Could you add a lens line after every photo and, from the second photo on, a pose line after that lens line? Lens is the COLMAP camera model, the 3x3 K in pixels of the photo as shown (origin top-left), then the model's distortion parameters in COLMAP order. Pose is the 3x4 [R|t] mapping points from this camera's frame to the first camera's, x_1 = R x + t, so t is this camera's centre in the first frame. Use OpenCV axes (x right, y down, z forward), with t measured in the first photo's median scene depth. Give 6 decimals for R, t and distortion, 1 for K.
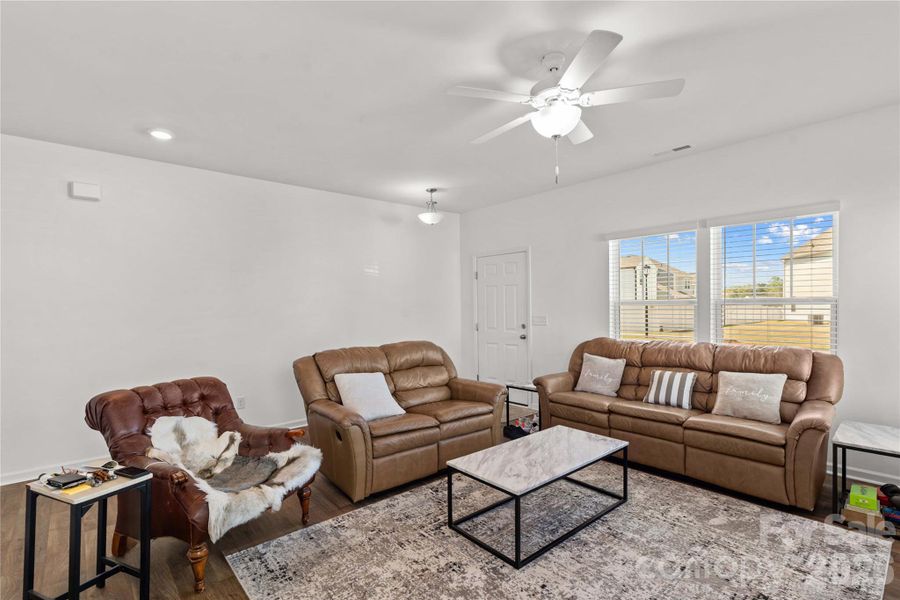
lens RADIAL K [[423.5, 0, 453.2], [0, 423.5, 318.1], [0, 0, 1]] dist [0.002858, 0.000292]
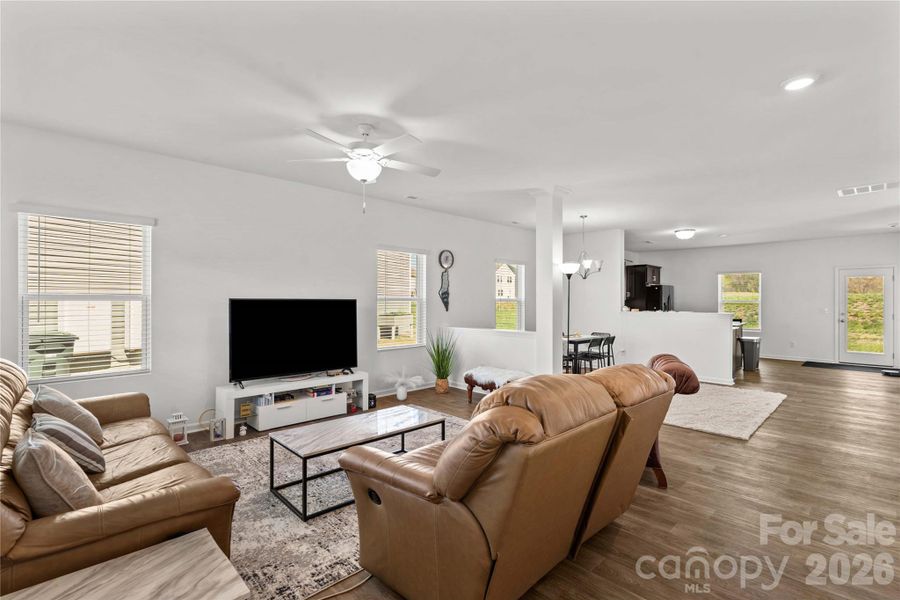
lens RADIAL K [[409.7, 0, 450.0], [0, 409.7, 300.0], [0, 0, 1]] dist [-0.002052, 0.000270]
pose [[-0.999069, 0.006887, -0.042584, 0.010975], [0.005727, 0.999611, 0.027299, -0.049150], [0.042756, 0.027030, -0.998720, 1.808839]]
